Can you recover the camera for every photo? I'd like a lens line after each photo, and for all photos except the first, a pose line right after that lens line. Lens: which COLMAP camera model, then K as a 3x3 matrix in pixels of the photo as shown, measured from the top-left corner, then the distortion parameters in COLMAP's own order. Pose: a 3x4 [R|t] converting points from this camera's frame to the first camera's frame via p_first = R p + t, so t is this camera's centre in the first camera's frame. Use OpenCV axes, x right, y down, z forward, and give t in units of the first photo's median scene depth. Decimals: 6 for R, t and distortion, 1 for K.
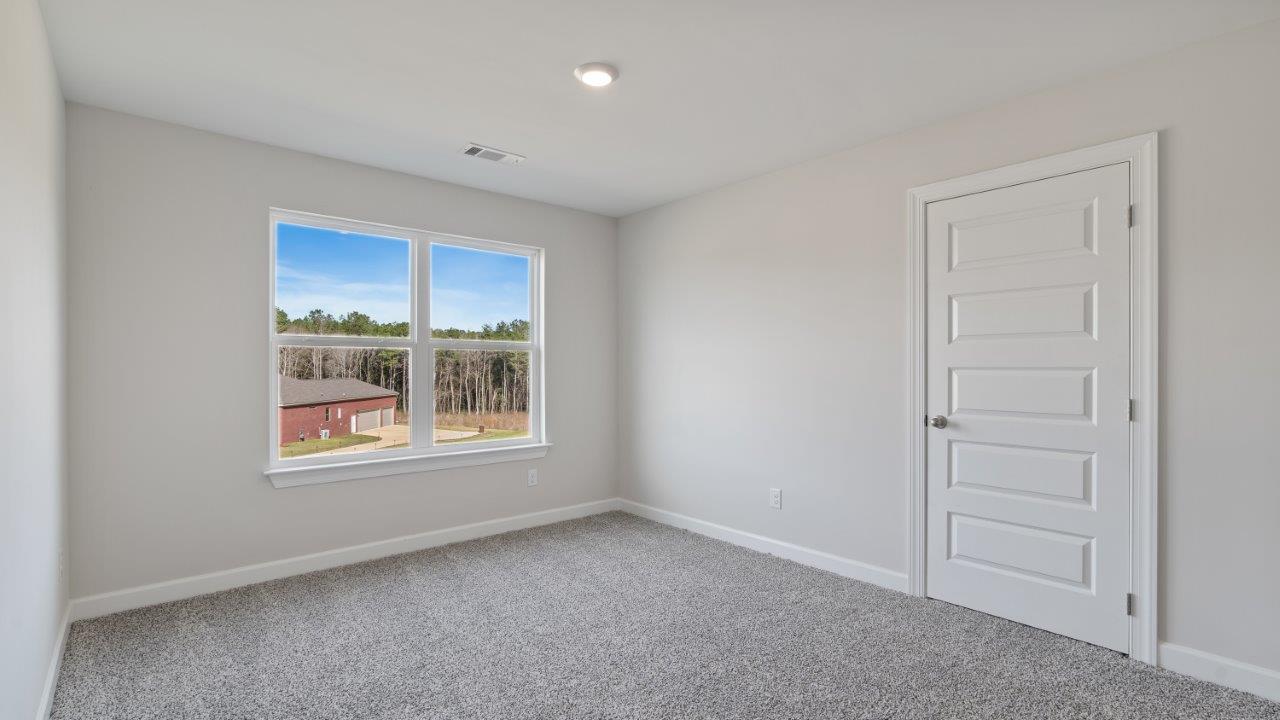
lens RADIAL K [[586.0, 0, 636.8], [0, 586.0, 375.0], [0, 0, 1]] dist [-0.008470, 0.001254]
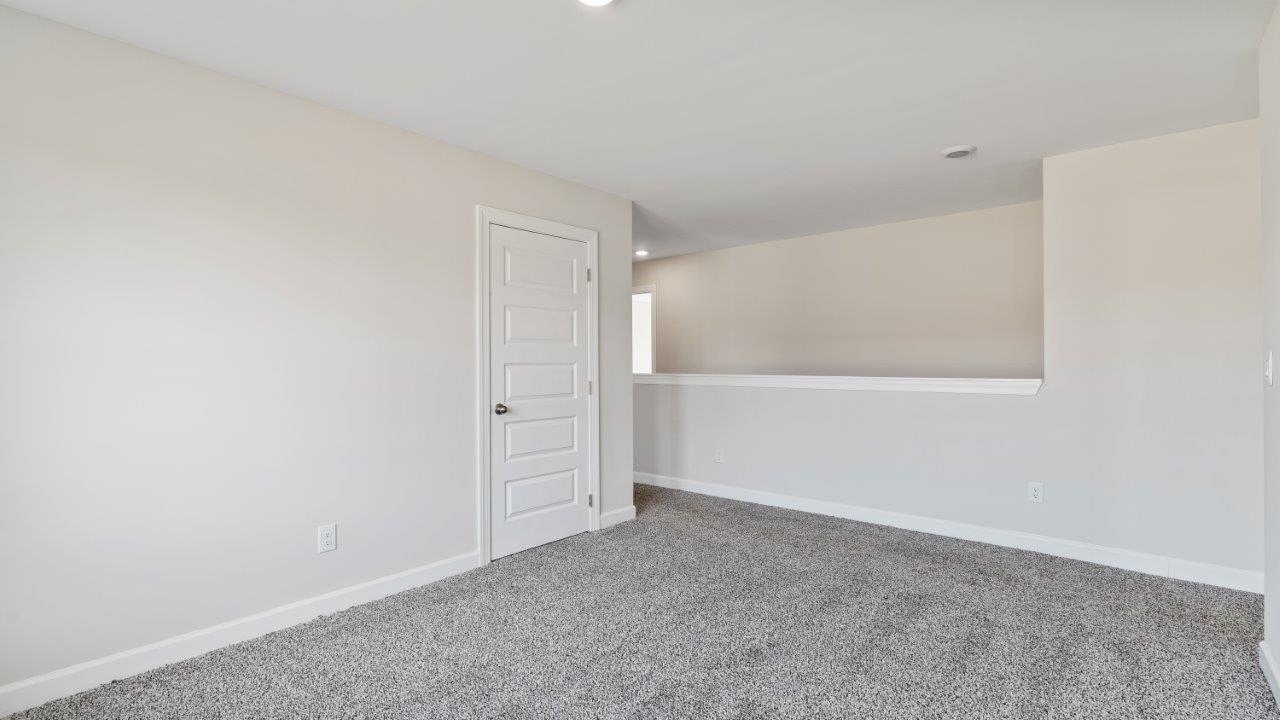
lens RADIAL K [[585.3, 0, 637.1], [0, 585.3, 356.5], [0, 0, 1]] dist [-0.005272, 0.000573]
pose [[-0.135754, 0.006868, 0.990719, -0.721089], [0.018307, 0.999823, -0.004423, -0.017406], [-0.990573, 0.017536, -0.135855, 0.892736]]
